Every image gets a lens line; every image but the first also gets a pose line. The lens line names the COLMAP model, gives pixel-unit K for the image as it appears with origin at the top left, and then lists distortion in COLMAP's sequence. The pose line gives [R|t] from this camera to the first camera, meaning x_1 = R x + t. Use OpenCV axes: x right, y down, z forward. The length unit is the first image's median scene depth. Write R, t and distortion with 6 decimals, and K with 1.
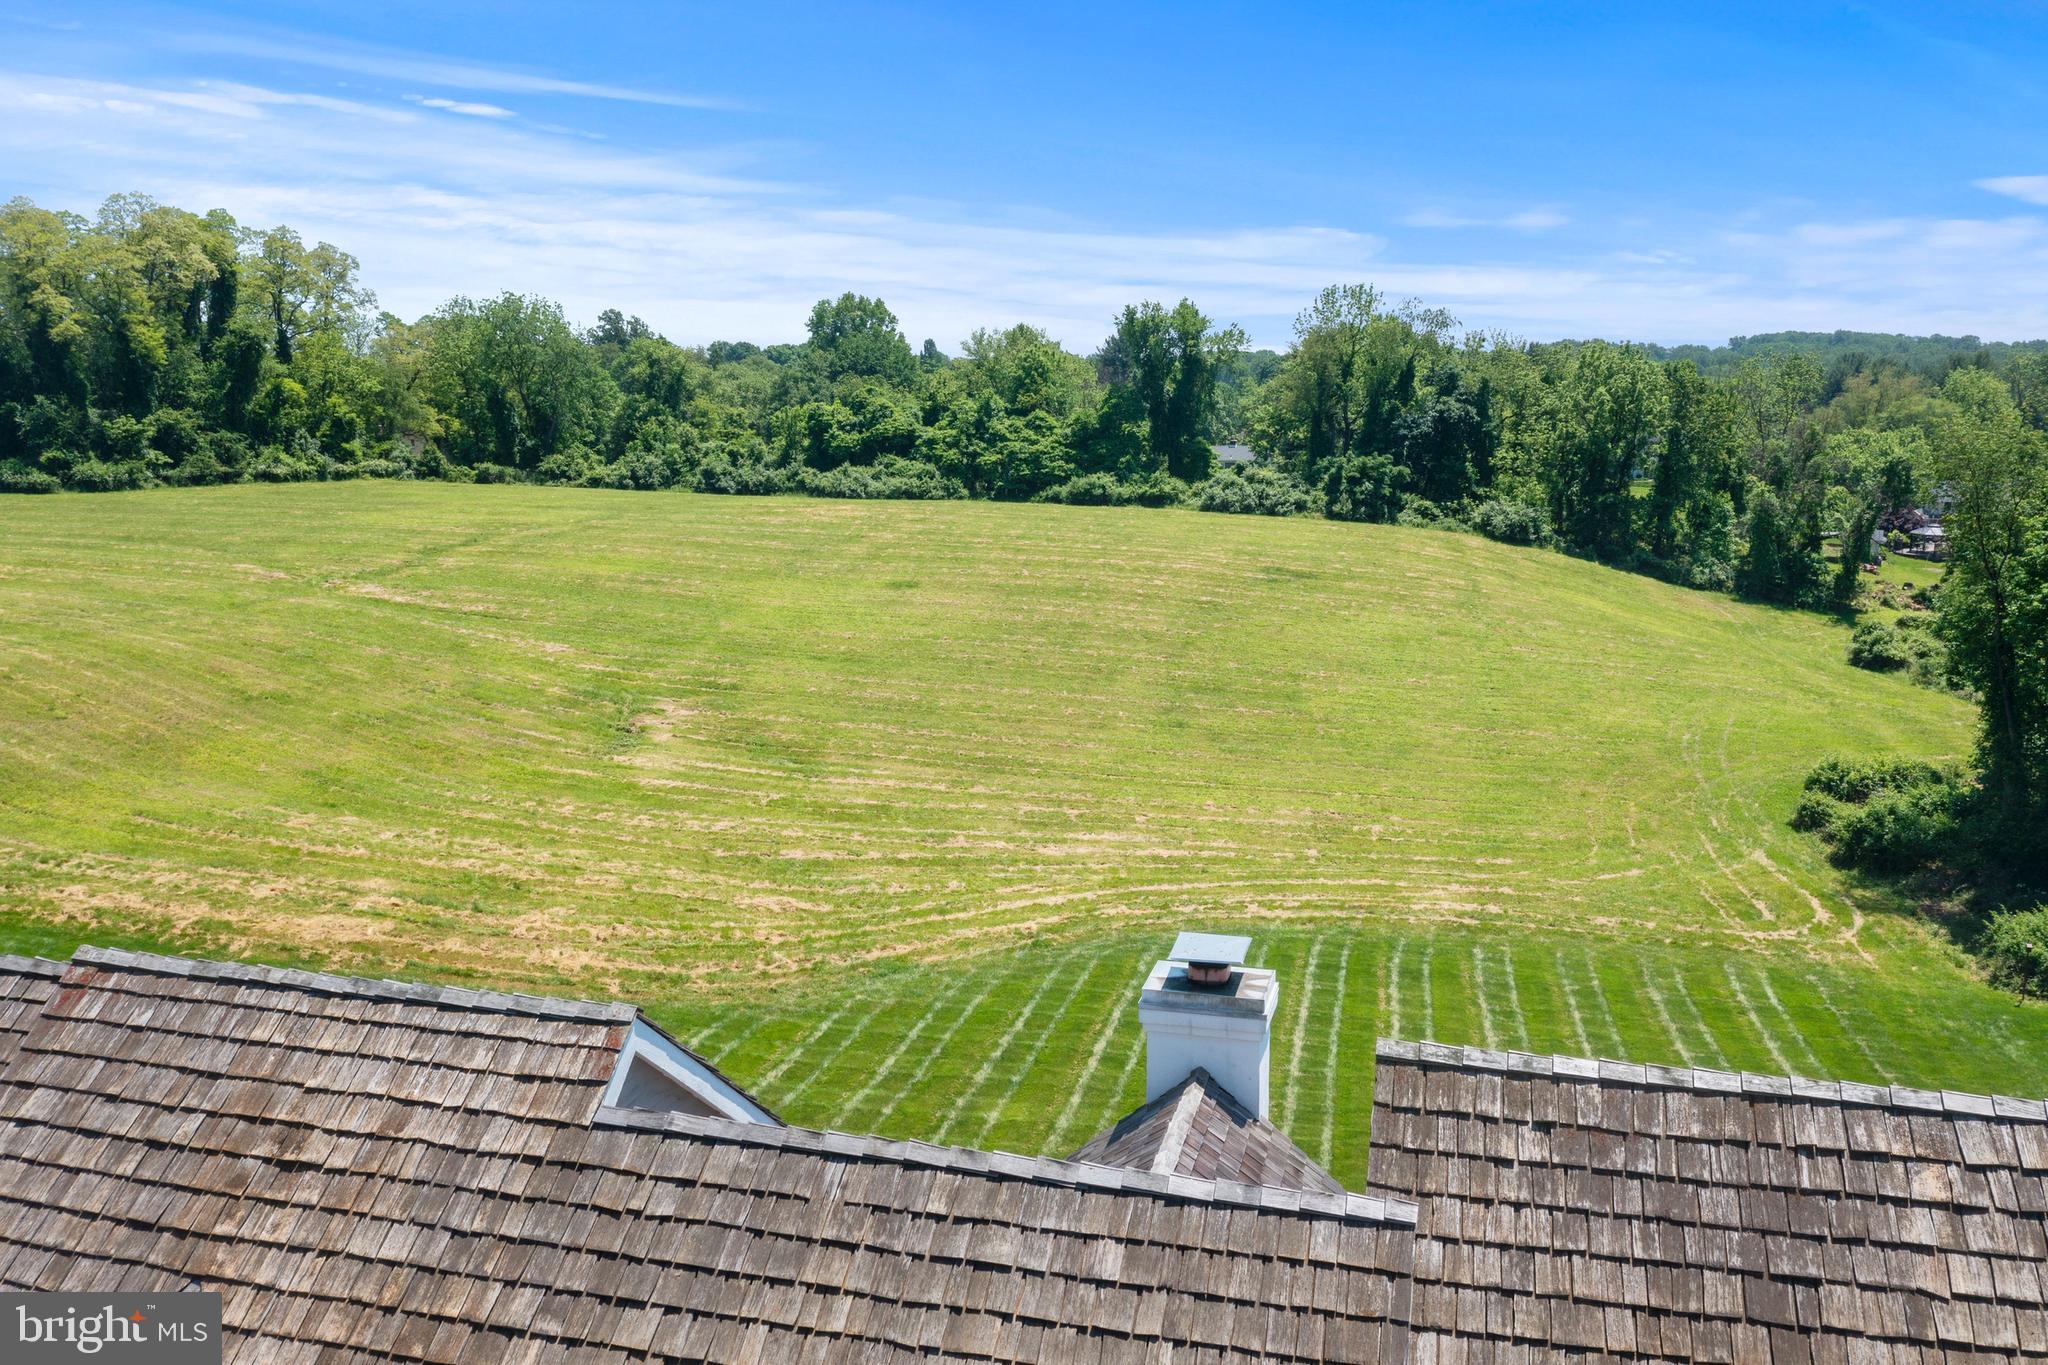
lens RADIAL K [[1615.1, 0, 1026.5], [0, 1615.1, 676.3], [0, 0, 1]] dist [-0.014082, 0.010329]
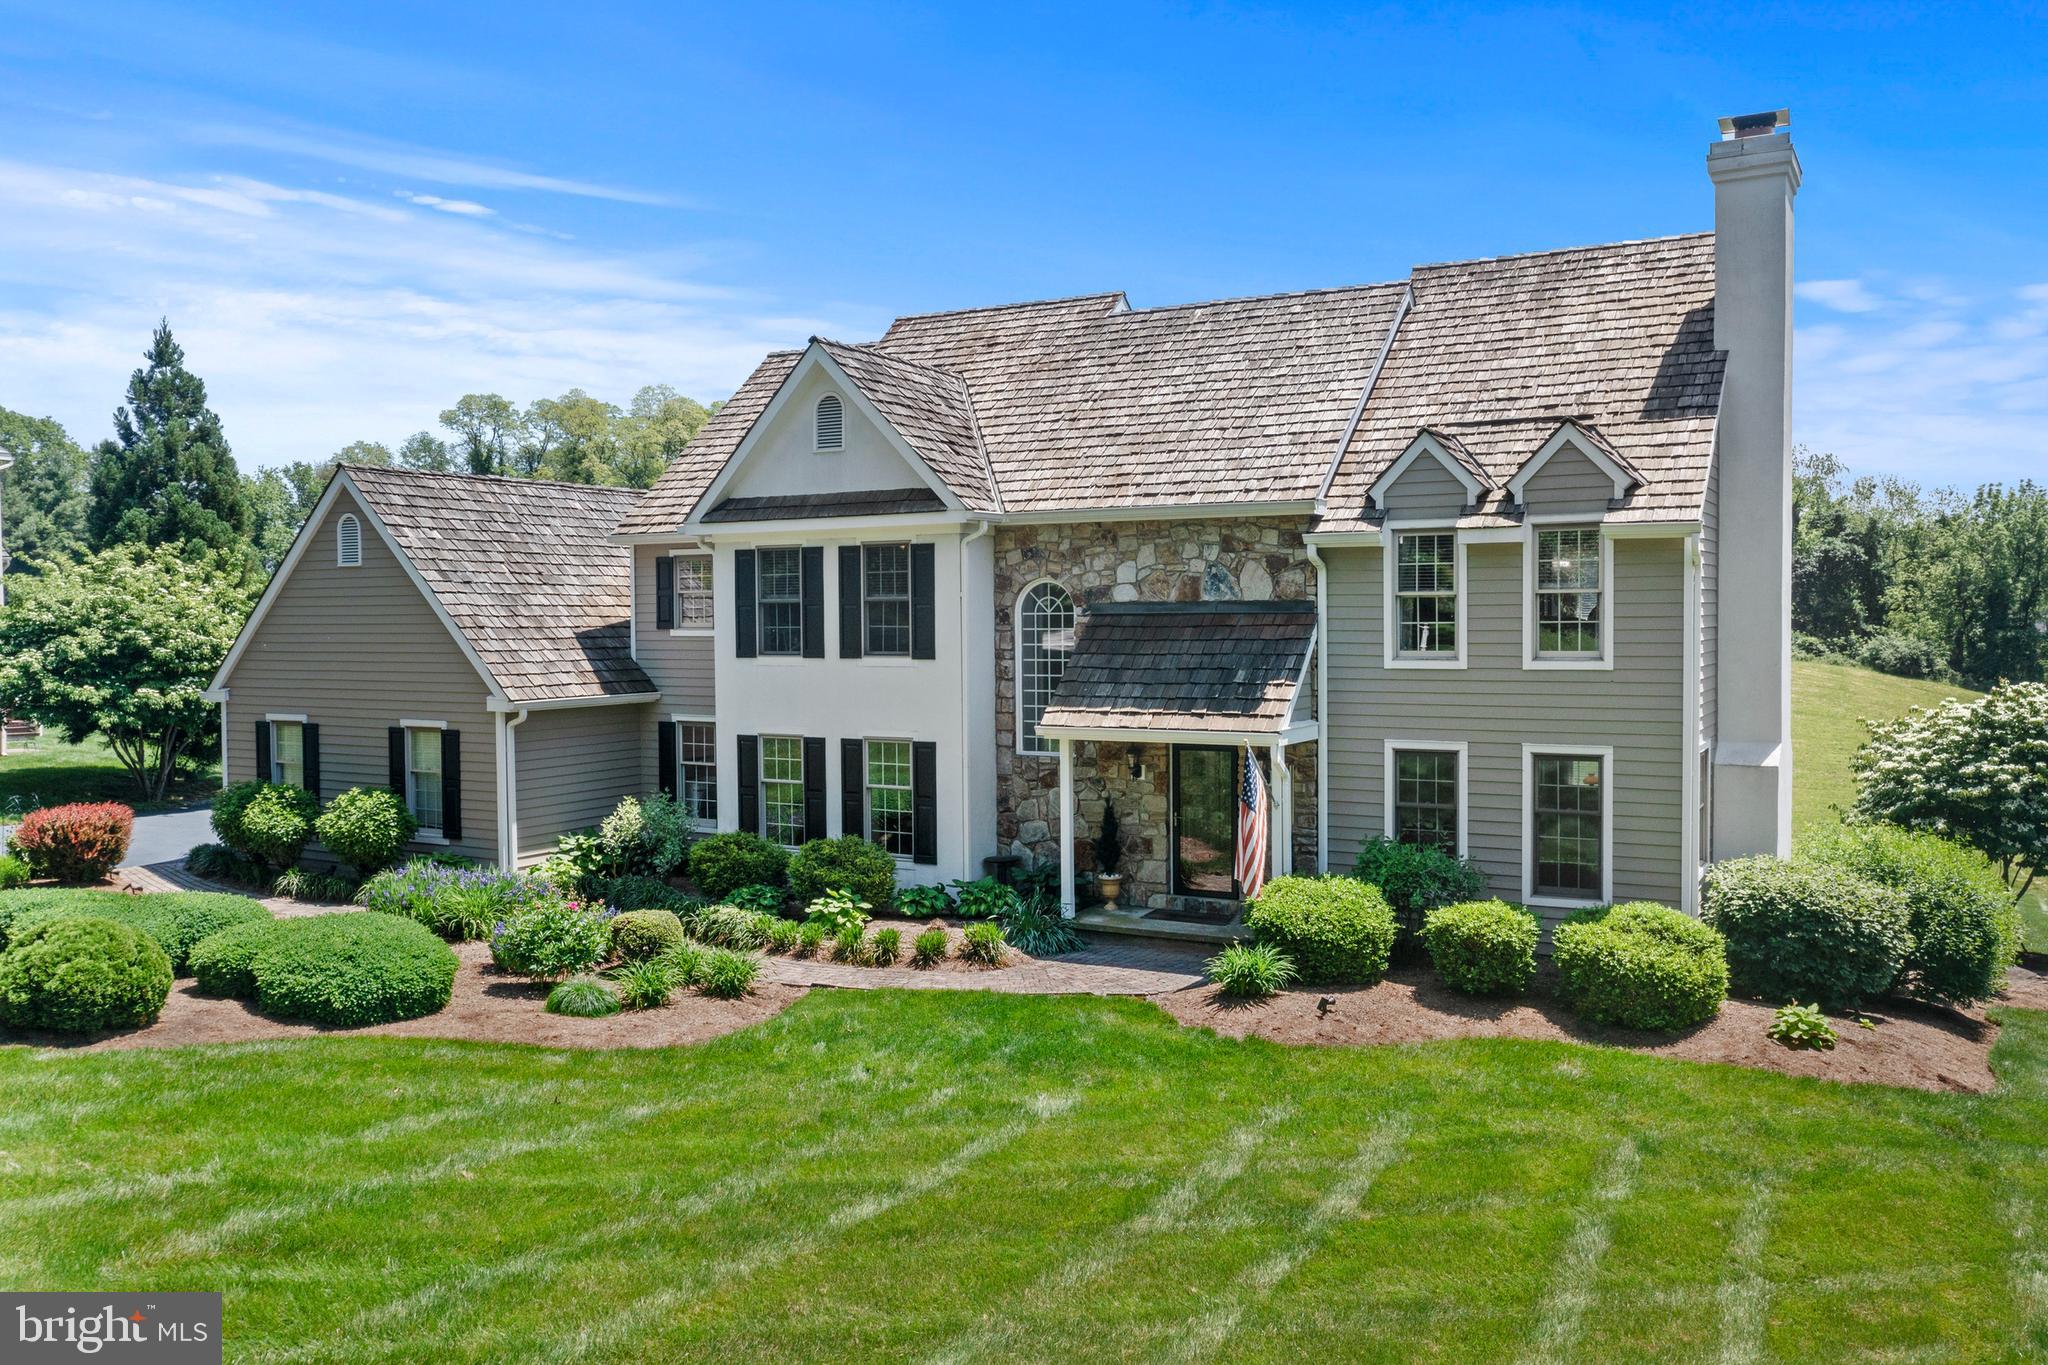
lens RADIAL K [[1615.1, 0, 1026.5], [0, 1615.1, 676.3], [0, 0, 1]] dist [-0.014082, 0.010329]
pose [[0.970306, 0.013111, -0.241524, 0.013284], [-0.045897, 0.990369, -0.130626, 0.065710], [0.237485, 0.137832, 0.961563, -0.080345]]
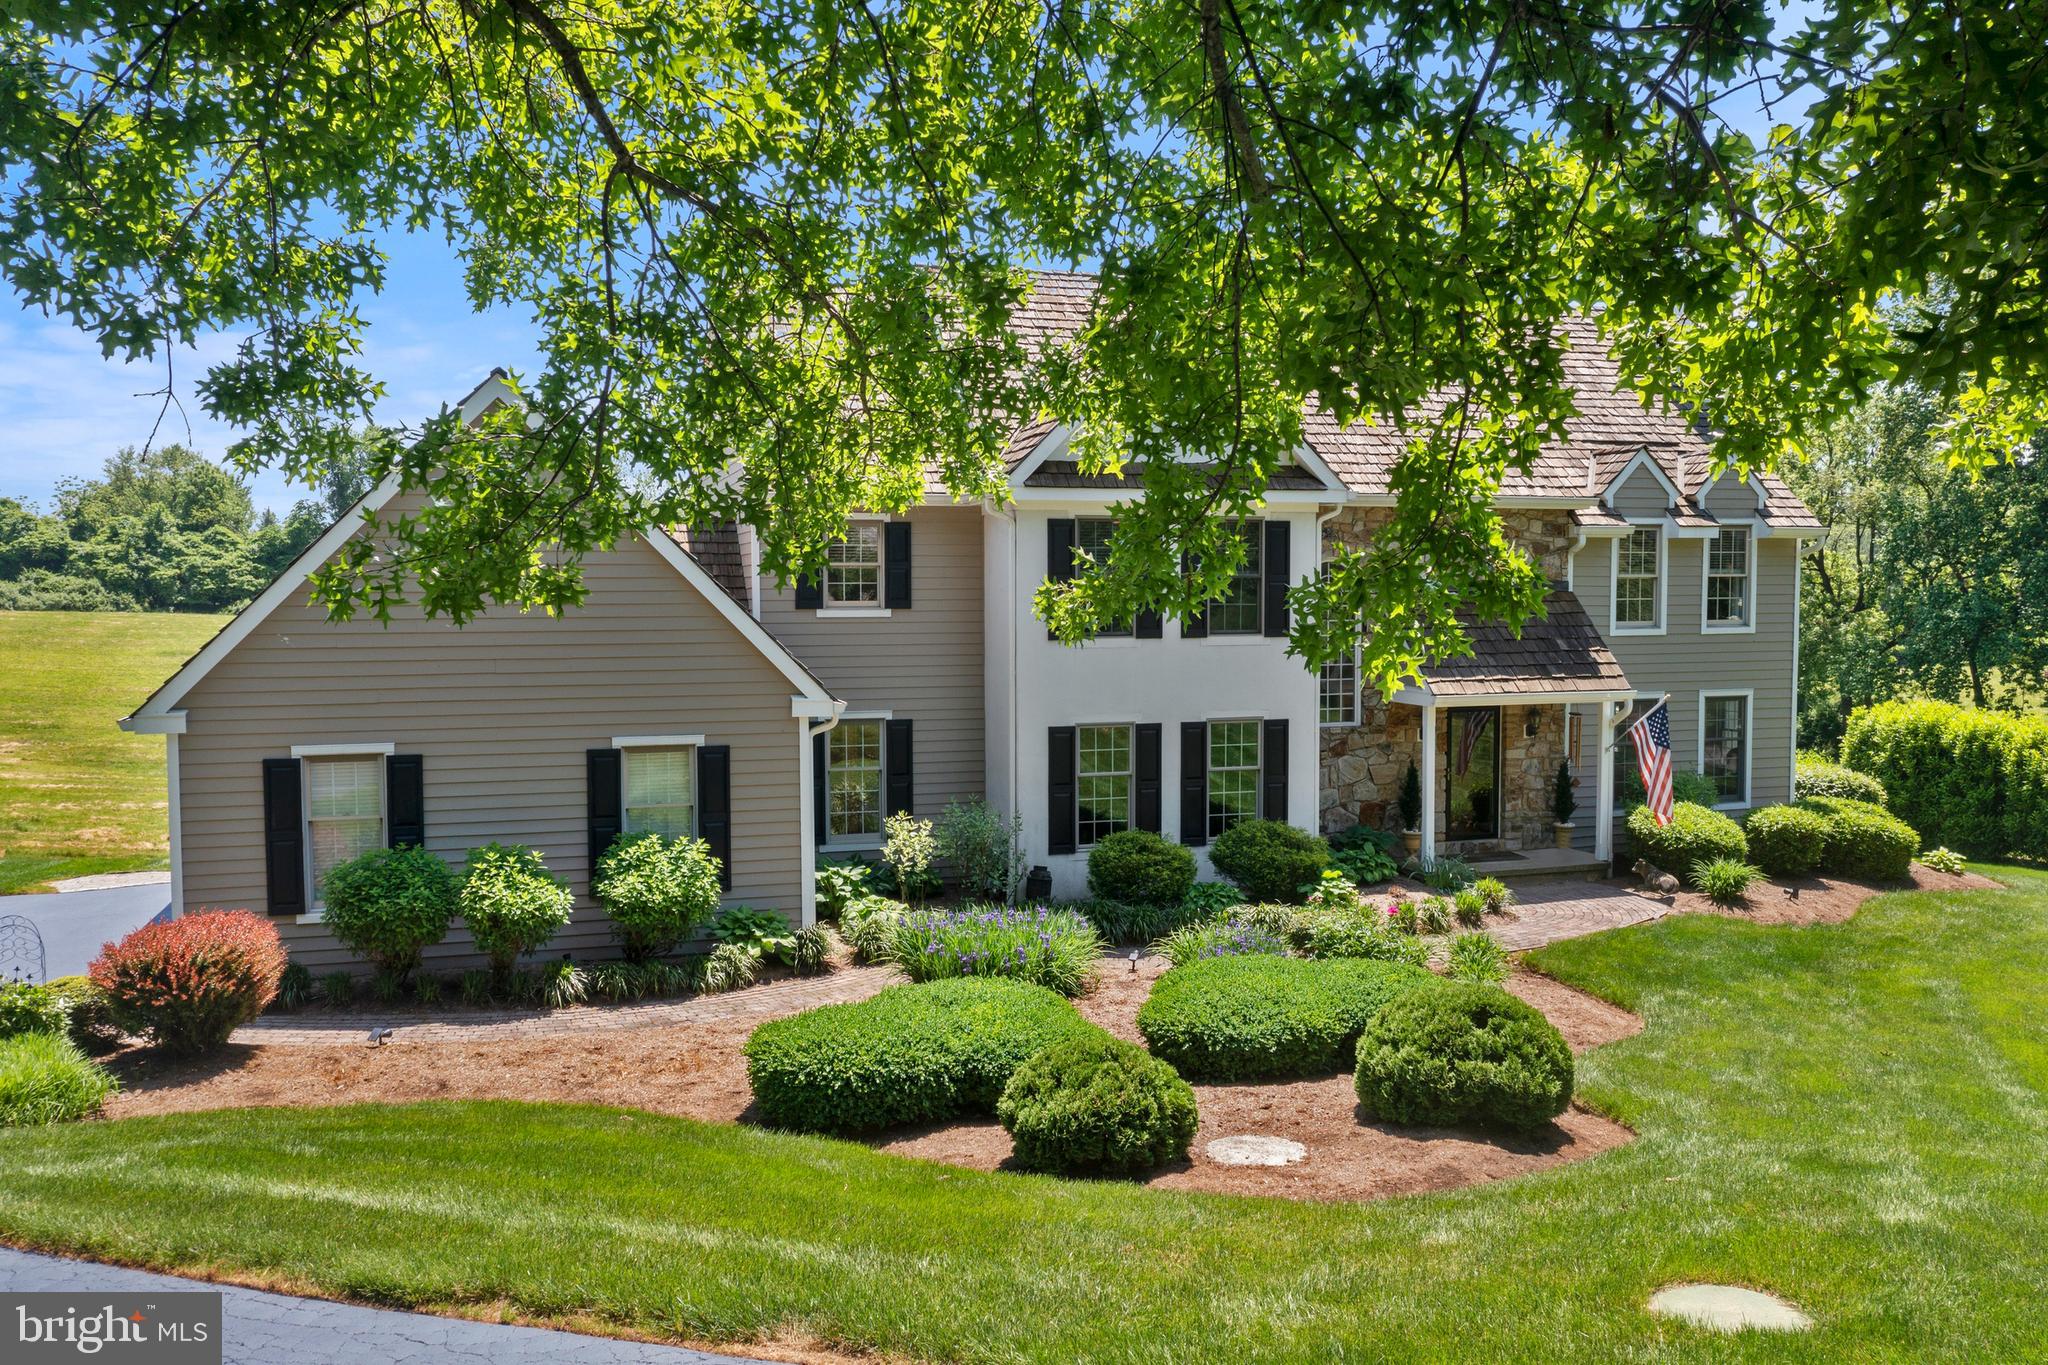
lens RADIAL K [[1615.1, 0, 1026.5], [0, 1615.1, 676.3], [0, 0, 1]] dist [-0.014082, 0.010329]
pose [[0.841060, -0.023601, 0.540427, -0.110058], [0.089445, 0.991363, -0.095909, 0.061641], [-0.533496, 0.129004, 0.835907, -0.055490]]
